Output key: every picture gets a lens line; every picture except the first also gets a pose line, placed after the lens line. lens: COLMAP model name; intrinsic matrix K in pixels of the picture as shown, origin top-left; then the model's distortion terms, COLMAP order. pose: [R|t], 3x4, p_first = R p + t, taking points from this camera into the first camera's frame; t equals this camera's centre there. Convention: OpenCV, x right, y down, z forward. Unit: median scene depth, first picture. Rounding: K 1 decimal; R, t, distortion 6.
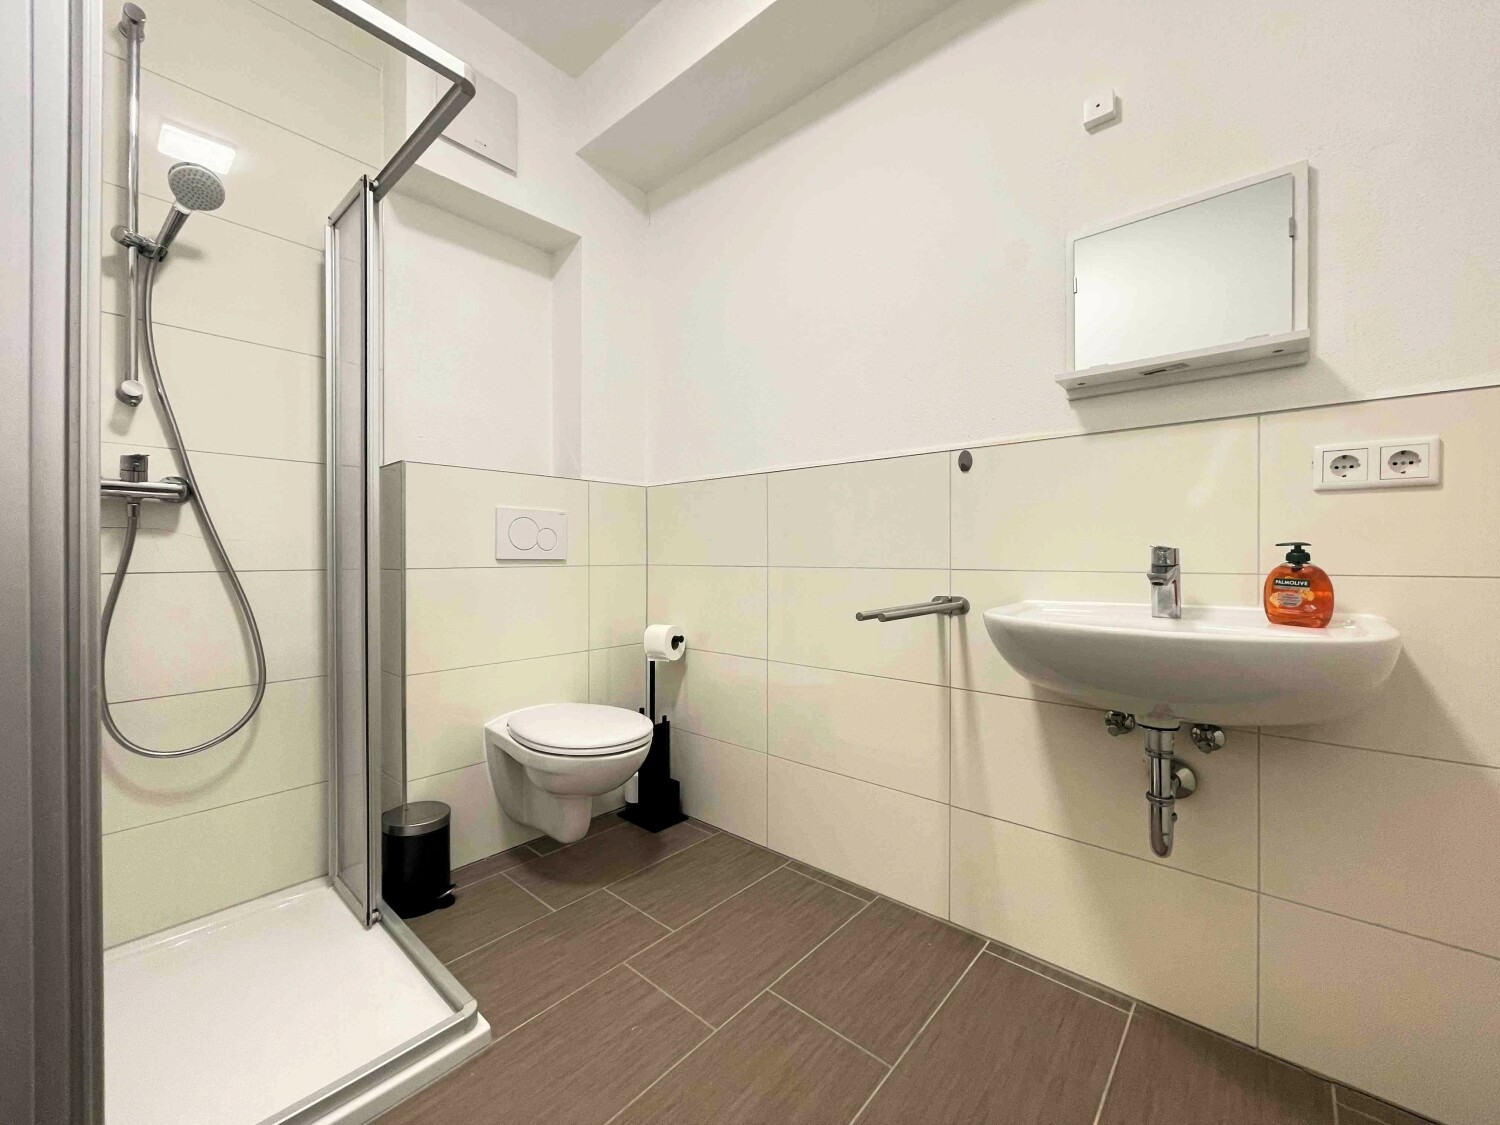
lens RADIAL K [[610.9, 0, 738.1], [0, 610.9, 558.9], [0, 0, 1]] dist [0.004651, 0.000010]
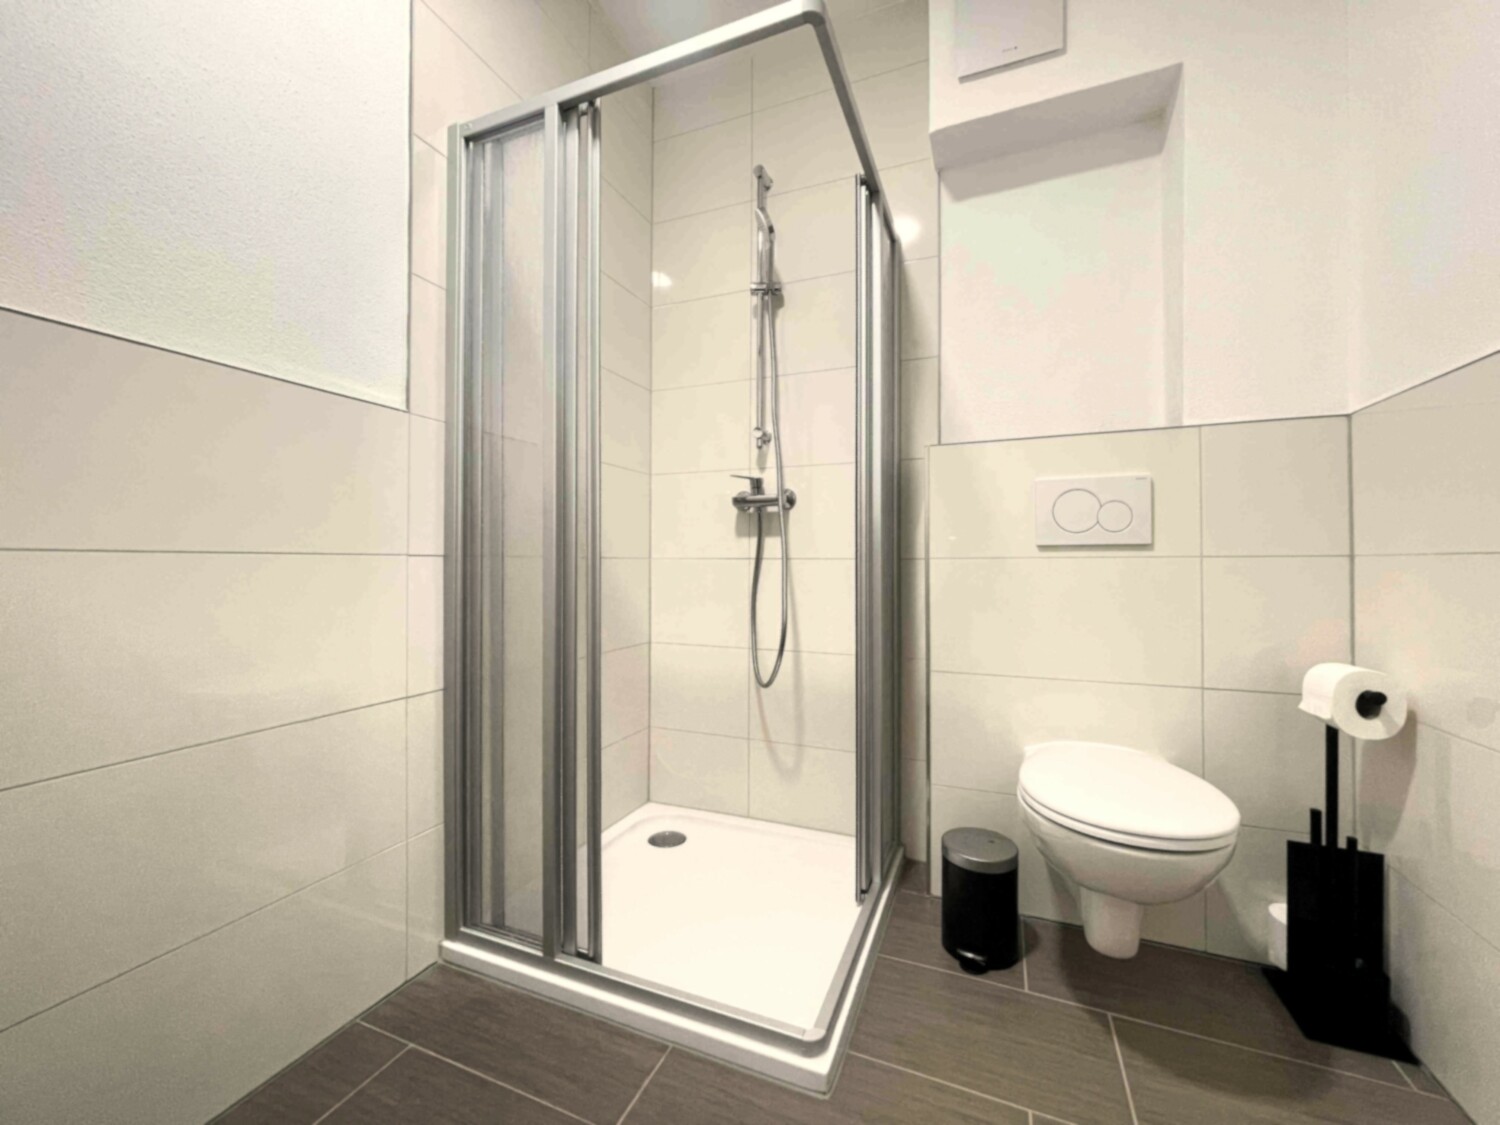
lens RADIAL K [[610.9, 0, 756.7], [0, 610.9, 562.4], [0, 0, 1]] dist [0.004651, 0.000010]
pose [[0.335208, -0.003529, -0.942137, 0.270593], [-0.011480, 0.999903, -0.007830, 0.036667], [0.942074, 0.013441, 0.335135, 0.433778]]
